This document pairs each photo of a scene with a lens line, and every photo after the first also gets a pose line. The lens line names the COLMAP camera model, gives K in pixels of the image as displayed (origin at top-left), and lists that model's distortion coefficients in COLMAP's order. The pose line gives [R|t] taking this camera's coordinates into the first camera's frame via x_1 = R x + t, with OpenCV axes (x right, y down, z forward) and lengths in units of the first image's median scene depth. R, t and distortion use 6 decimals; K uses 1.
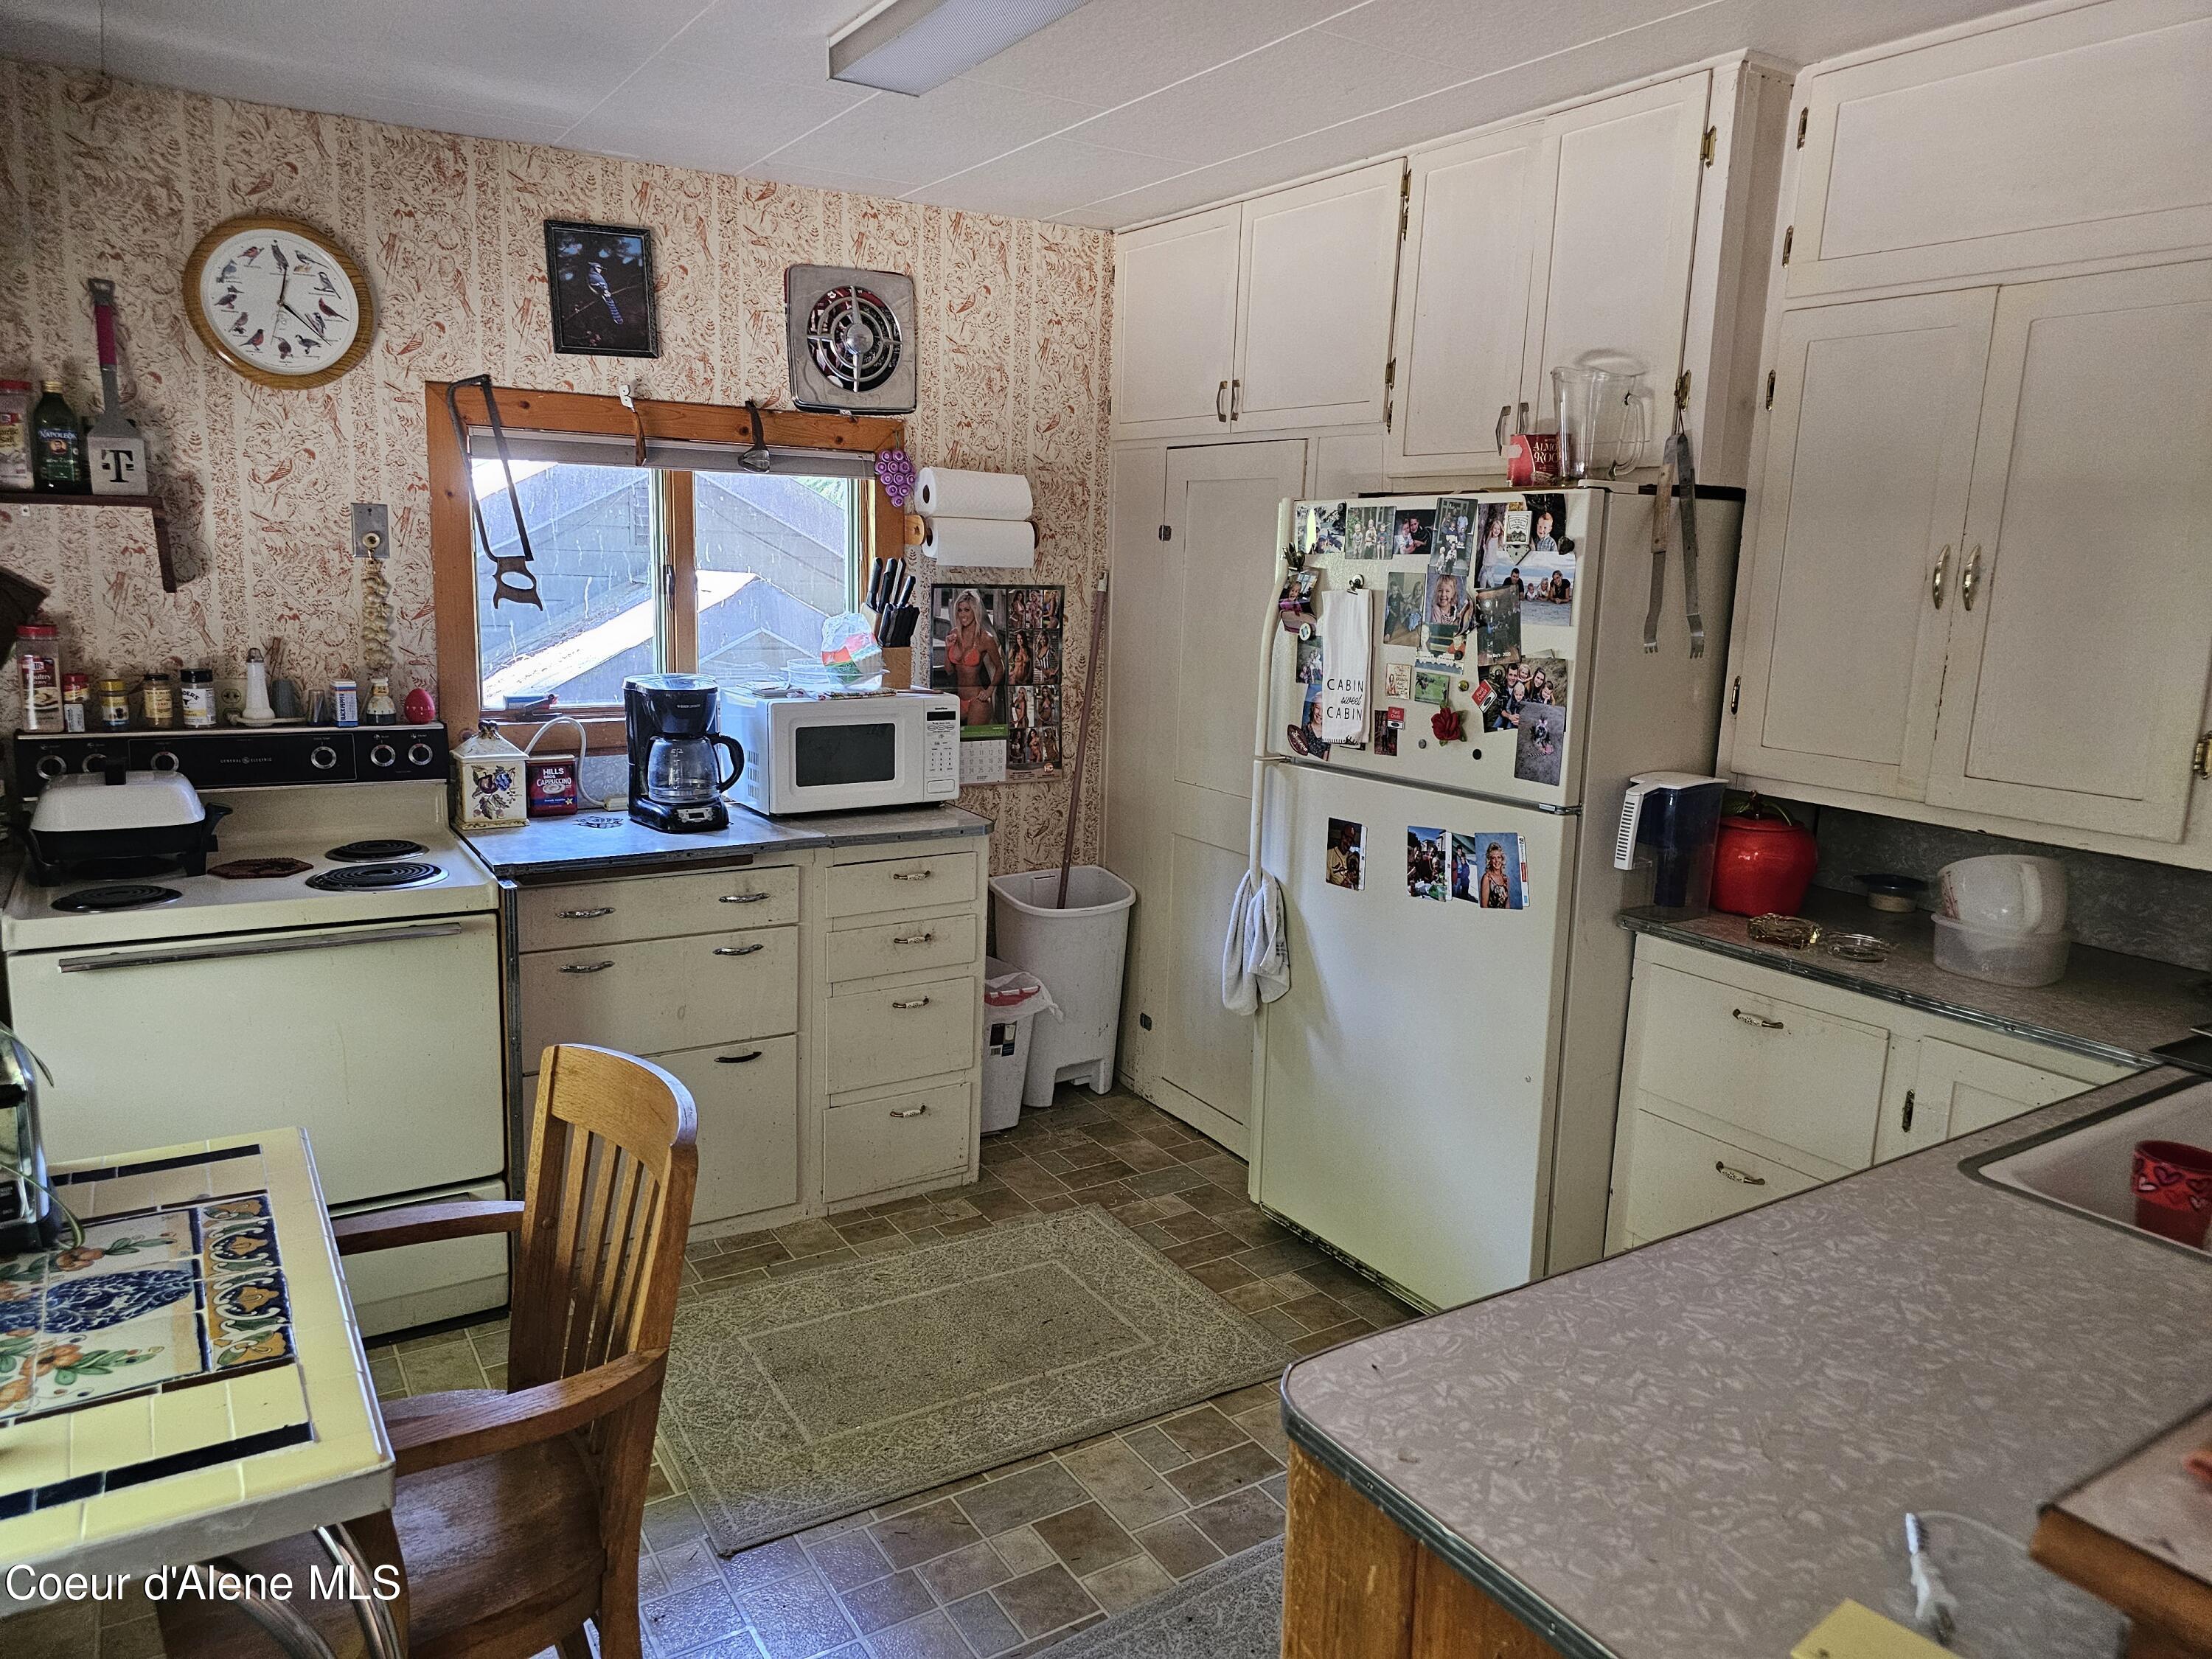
lens RADIAL K [[1477.6, 0, 1099.2], [0, 1477.6, 808.7], [0, 0, 1]] dist [0.039292, -0.021345]
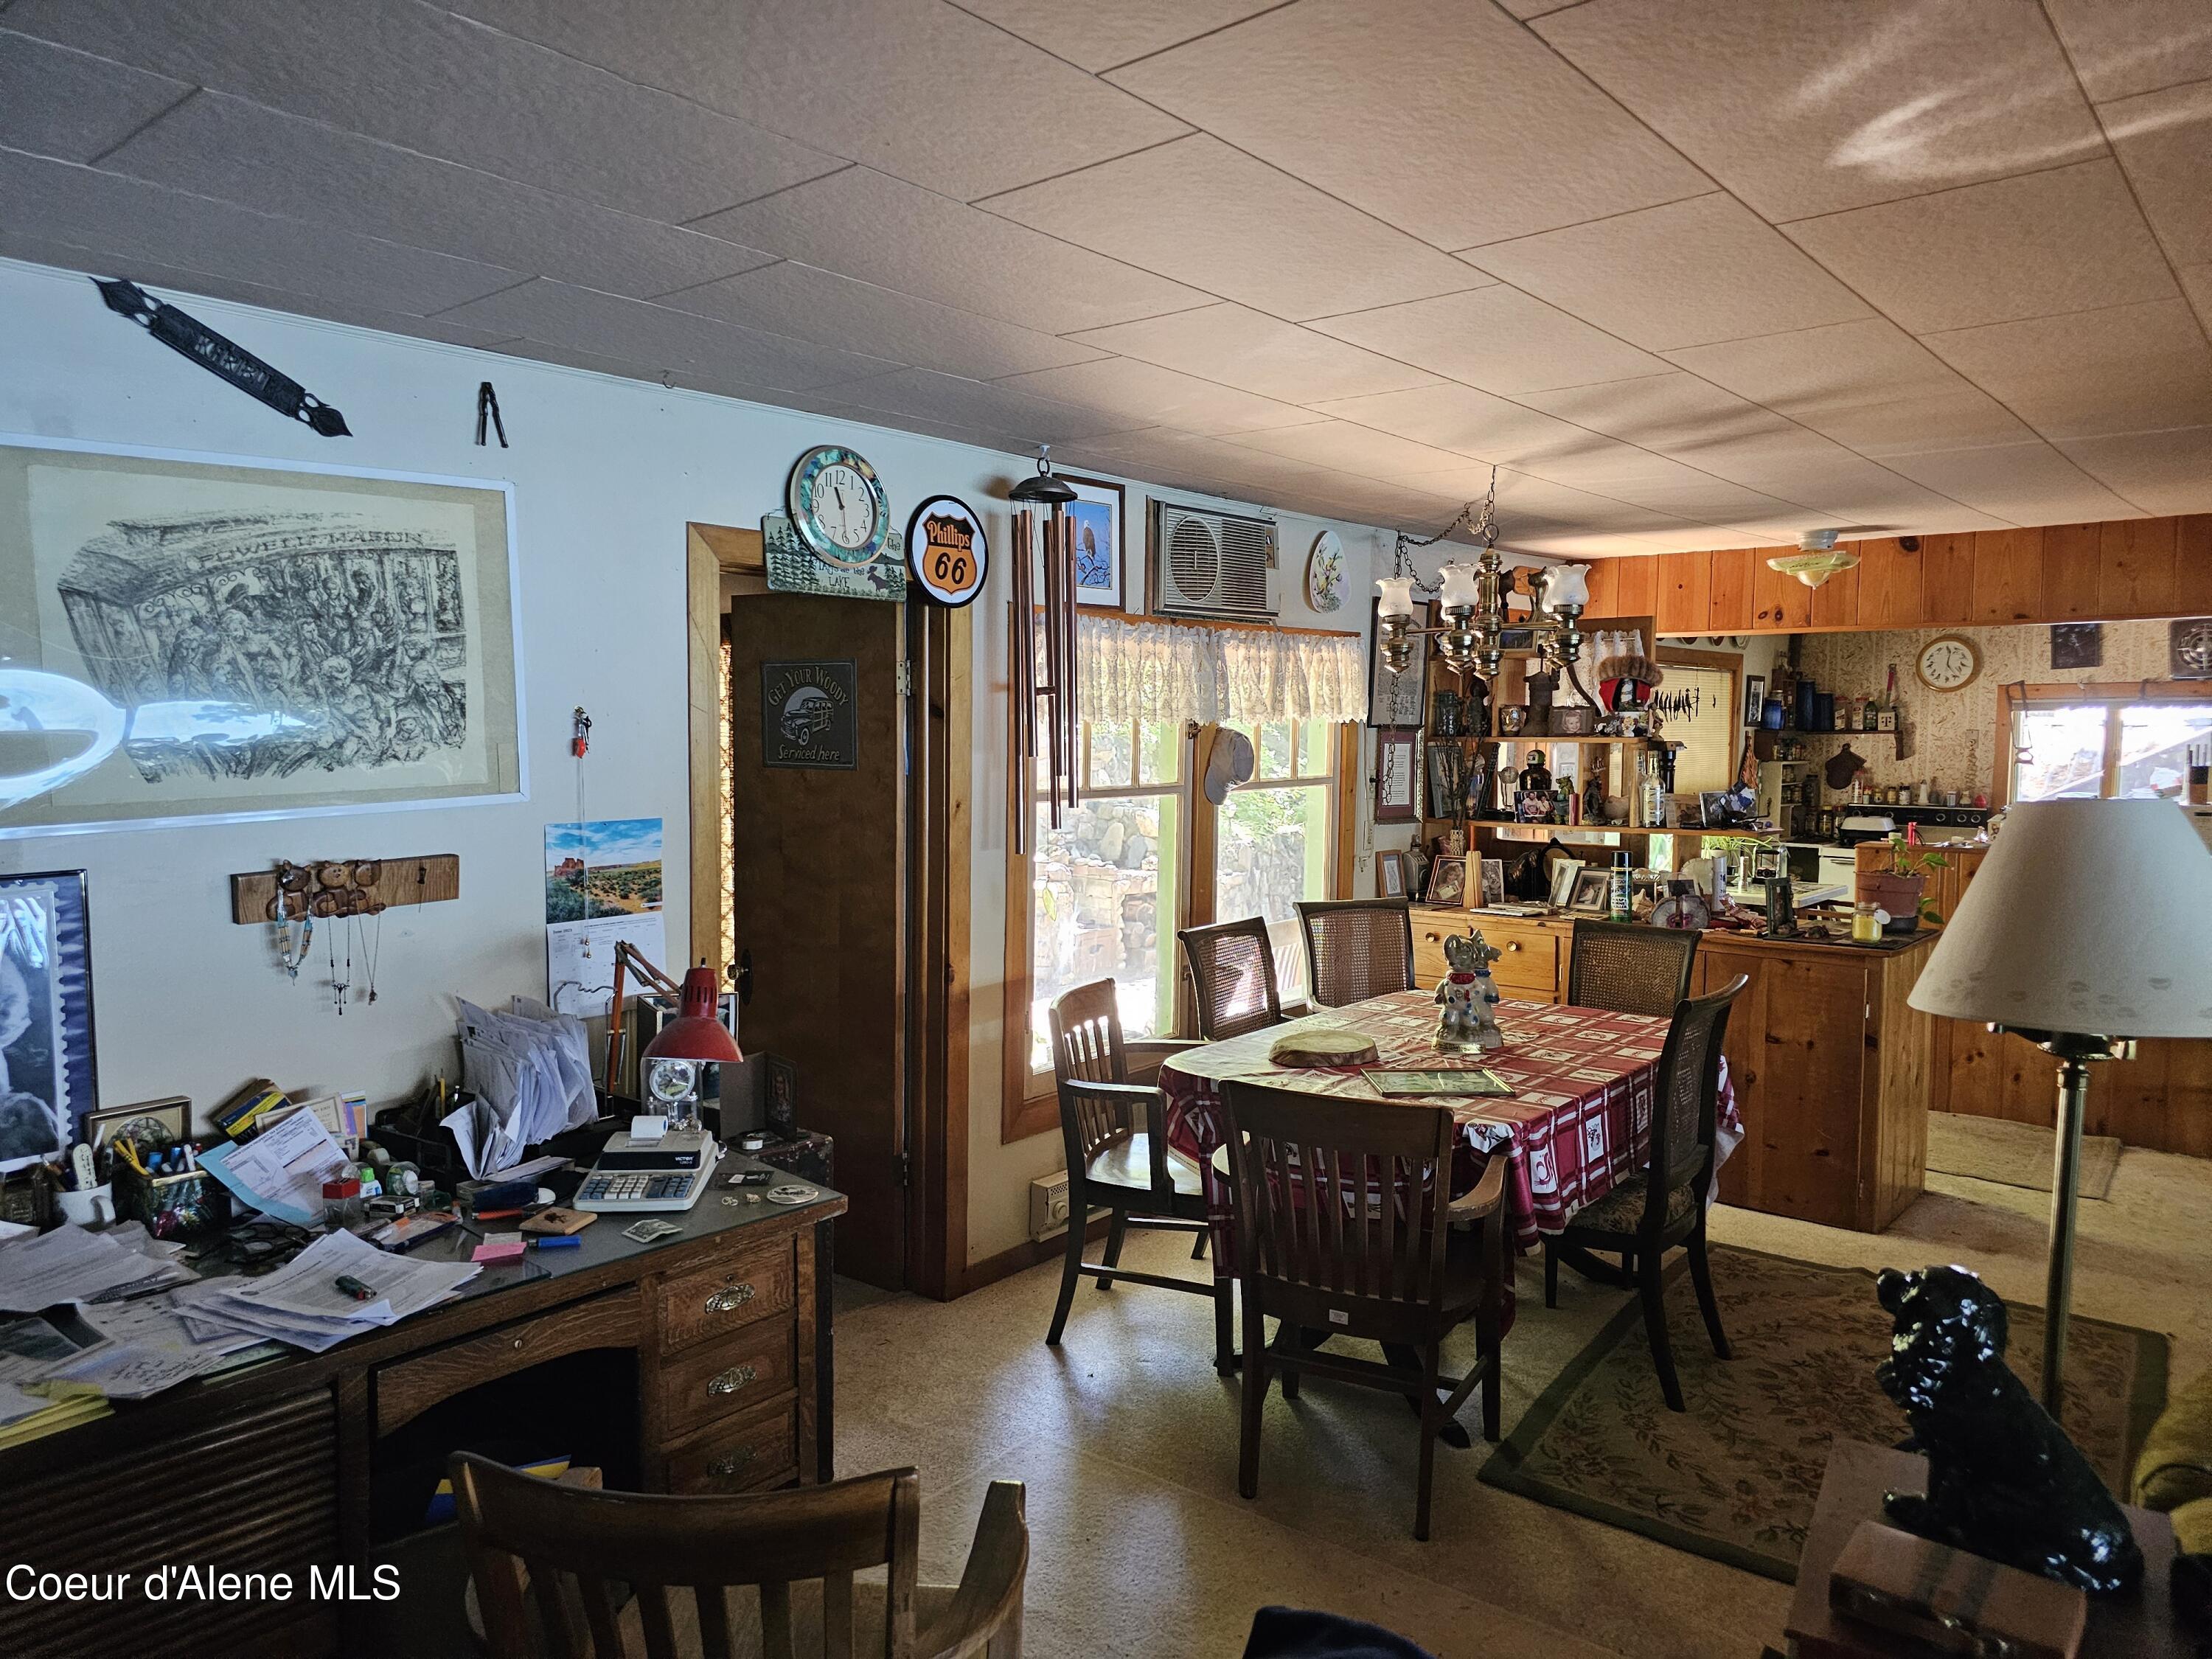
lens RADIAL K [[1477.6, 0, 1103.7], [0, 1477.6, 824.3], [0, 0, 1]] dist [0.039292, -0.021345]
pose [[0.303000, 0.038613, -0.952208, 1.756598], [-0.147355, 0.989060, -0.006783, 0.239692], [0.941529, 0.142368, 0.305375, -1.418722]]
